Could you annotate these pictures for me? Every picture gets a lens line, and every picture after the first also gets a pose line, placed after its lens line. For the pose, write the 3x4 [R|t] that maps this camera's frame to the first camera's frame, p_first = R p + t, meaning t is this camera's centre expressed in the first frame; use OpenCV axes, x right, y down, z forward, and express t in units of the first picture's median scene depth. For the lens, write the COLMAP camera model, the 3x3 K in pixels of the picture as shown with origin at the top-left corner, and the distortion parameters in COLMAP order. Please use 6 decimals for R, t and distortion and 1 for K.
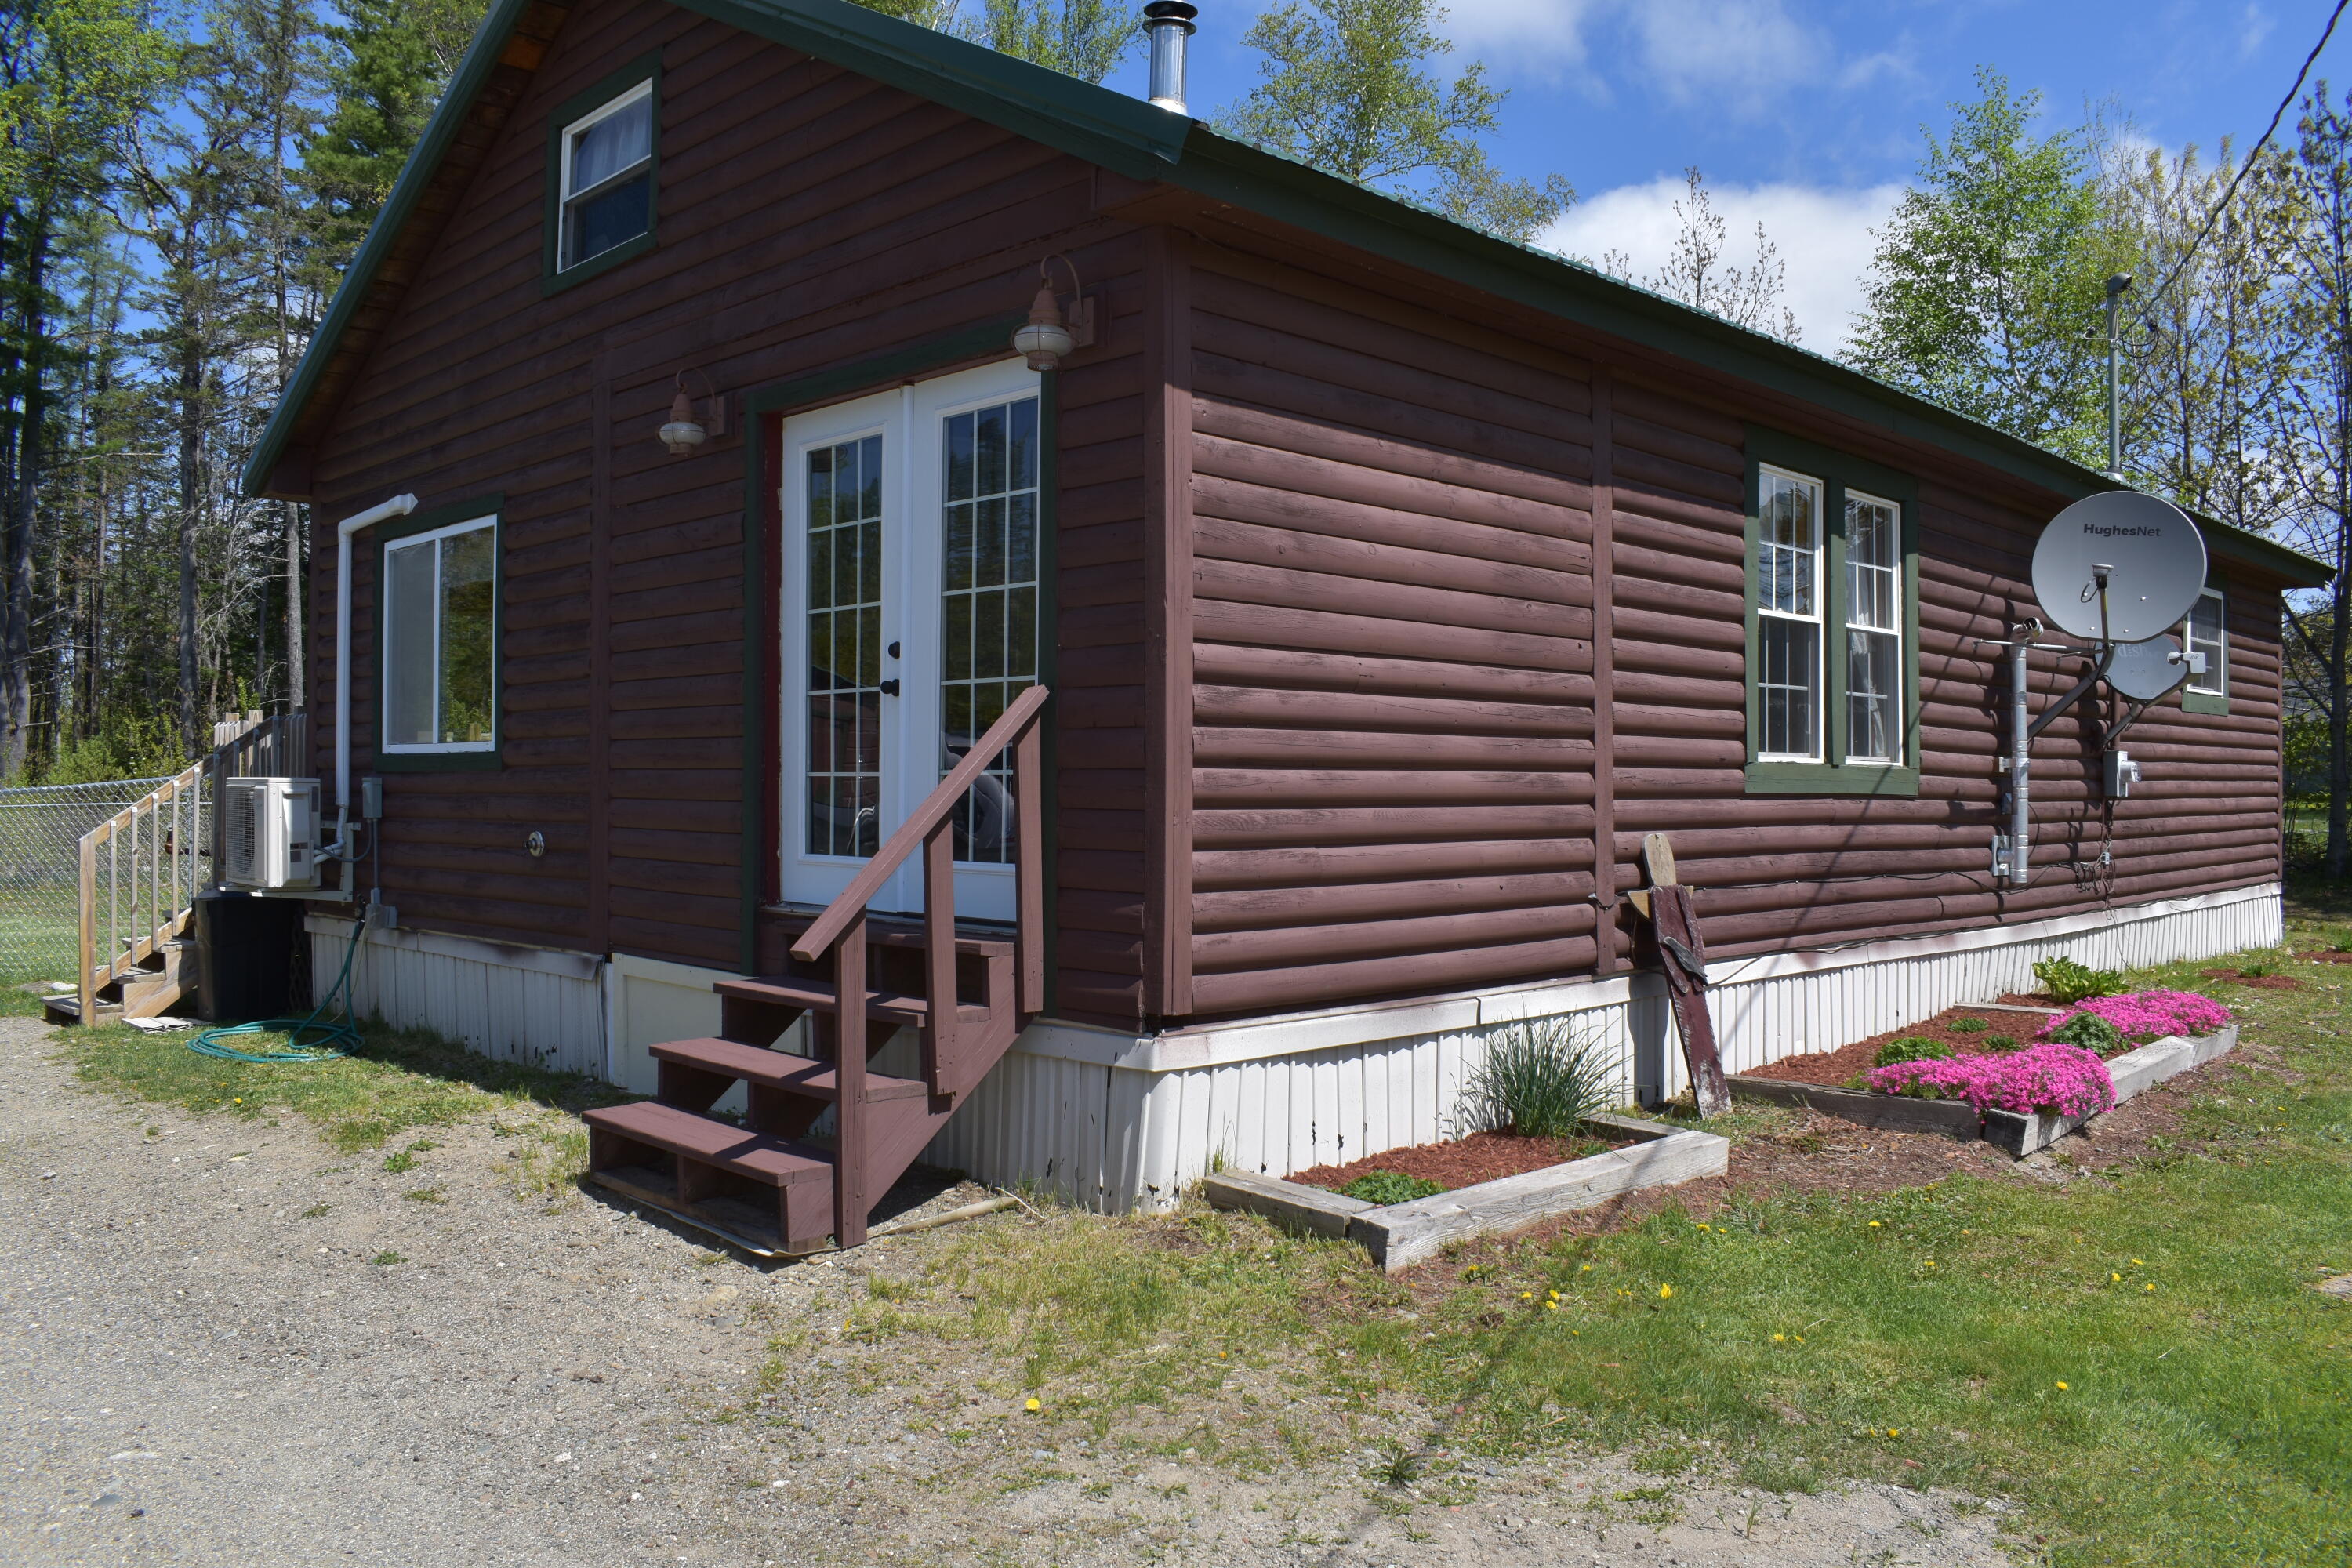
lens RADIAL K [[1803.8, 0, 1176.0], [0, 1803.8, 784.0], [0, 0, 1]] dist [-0.110343, 0.034780]
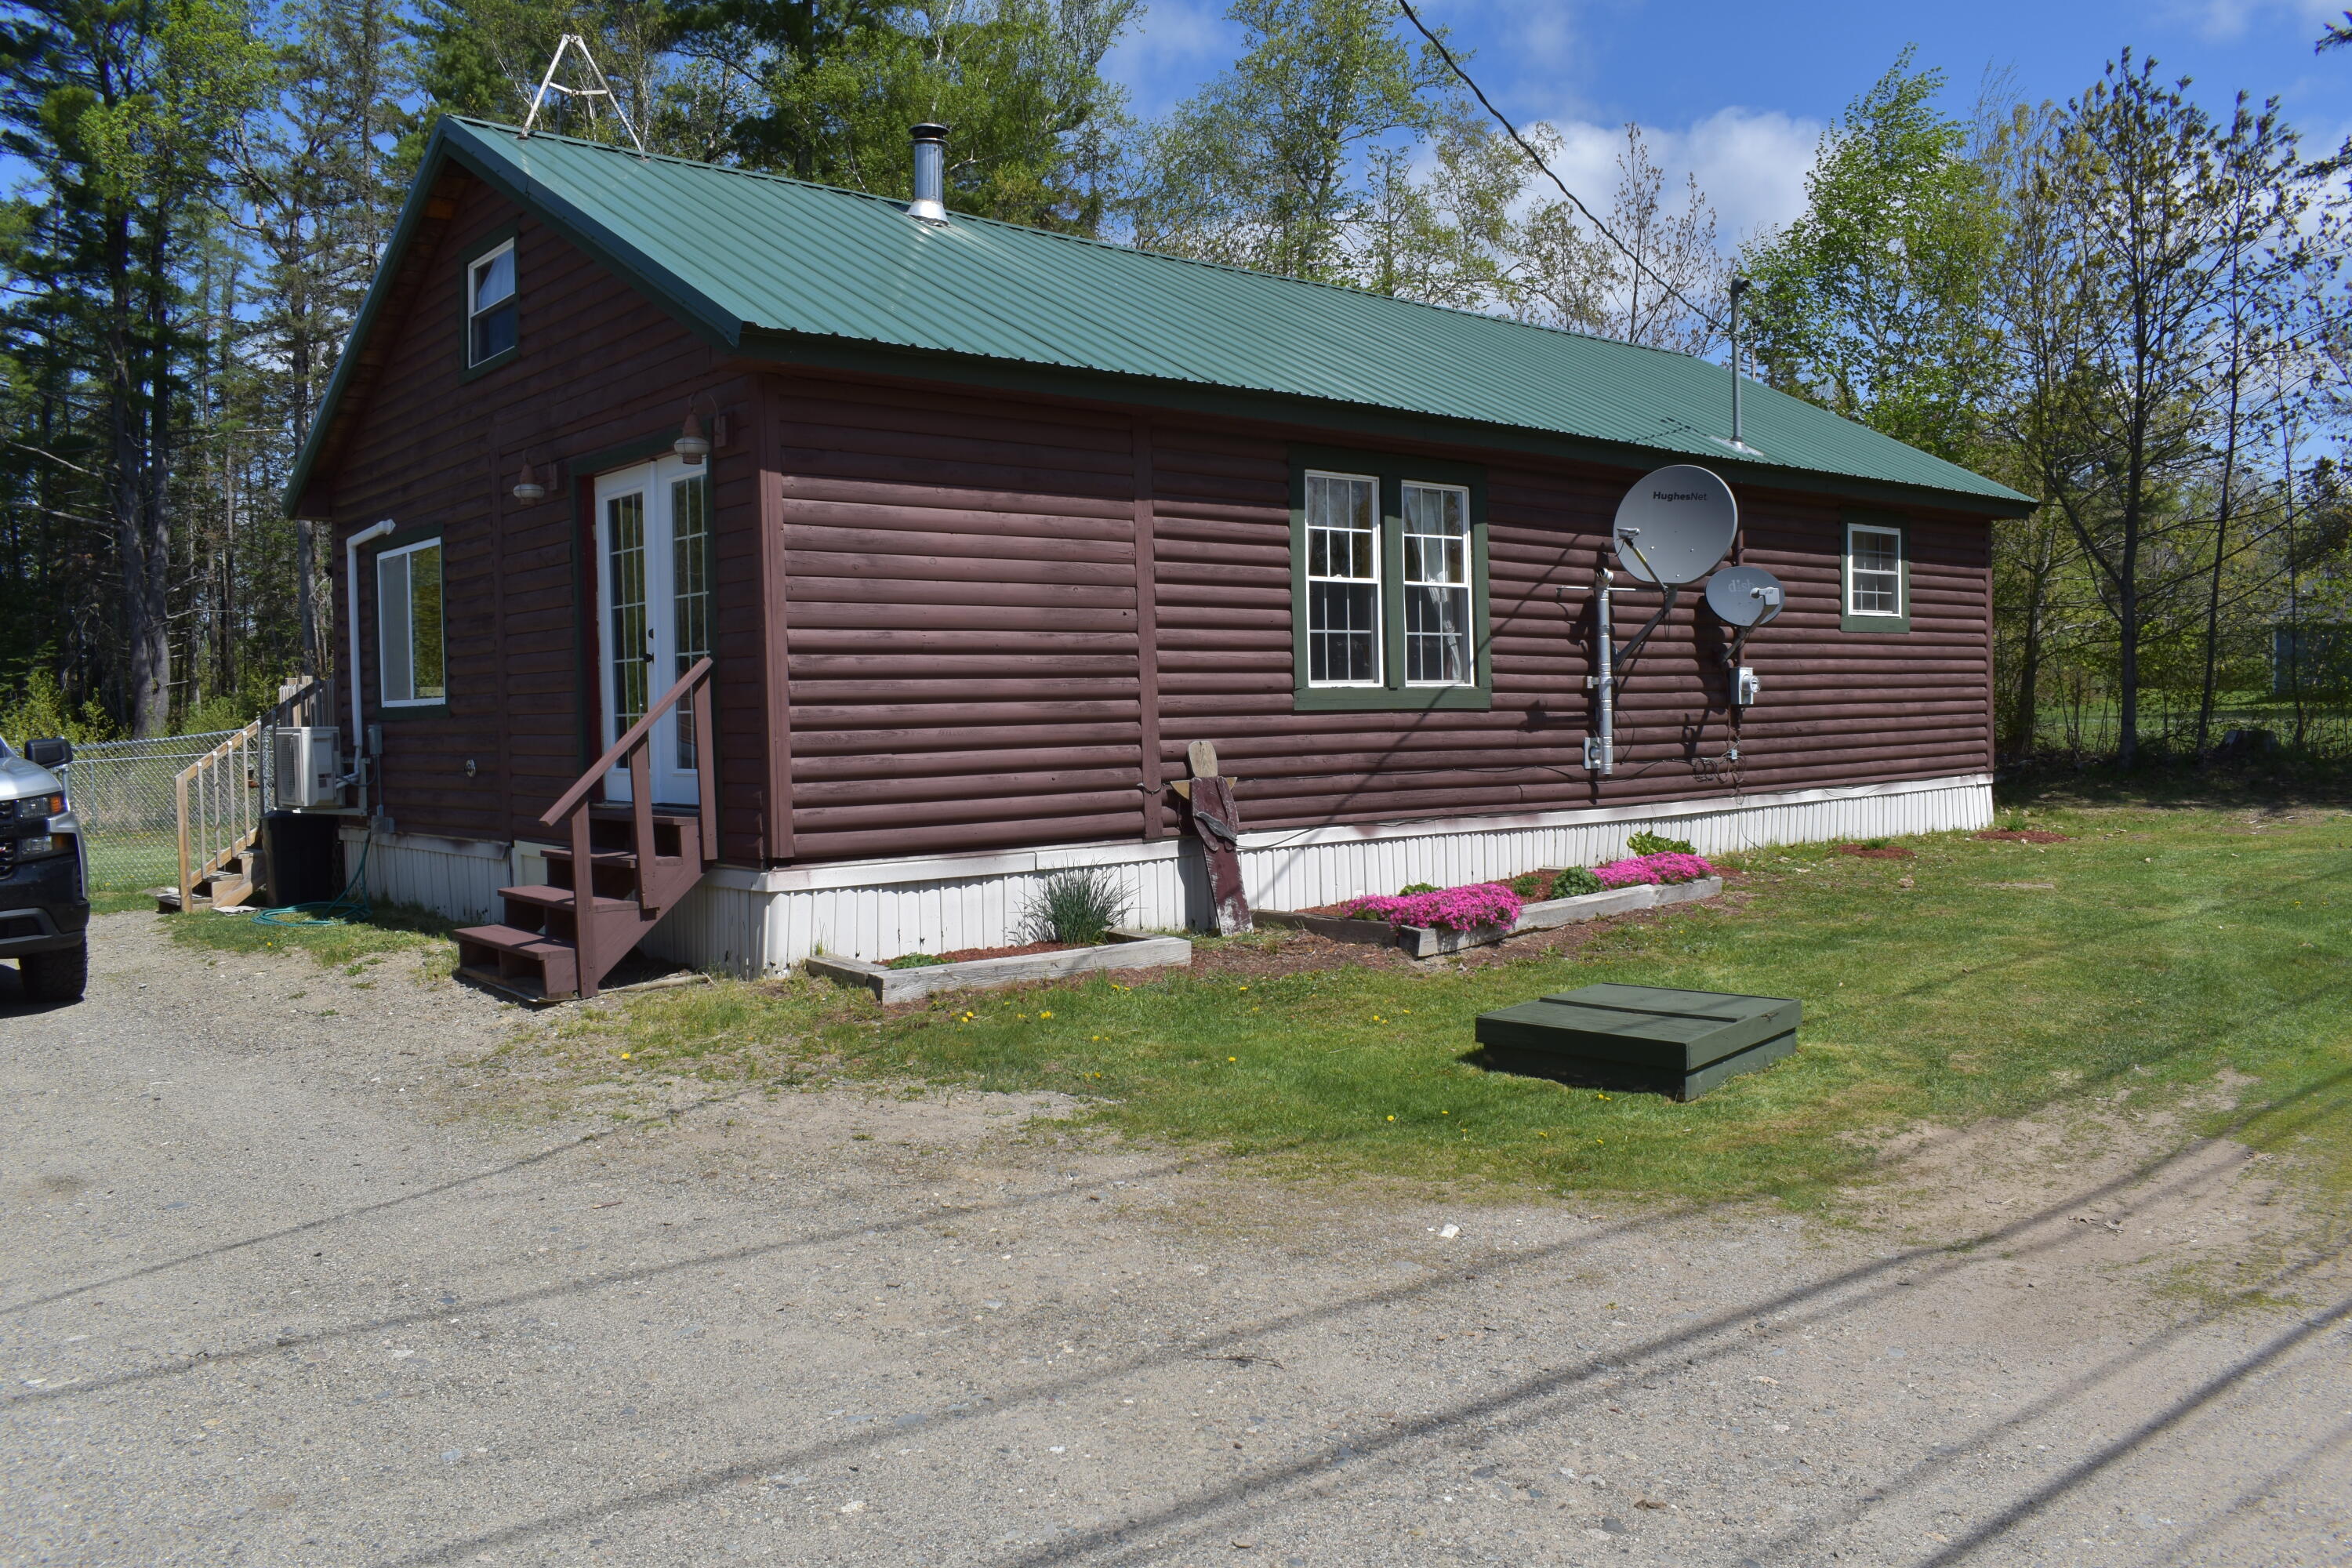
lens RADIAL K [[1803.8, 0, 1176.0], [0, 1803.8, 784.0], [0, 0, 1]] dist [-0.110343, 0.034780]
pose [[0.997309, -0.022676, -0.069713, 0.319261], [0.025536, 0.998857, 0.040406, 0.003209], [0.068717, -0.042078, 0.996748, -0.404338]]
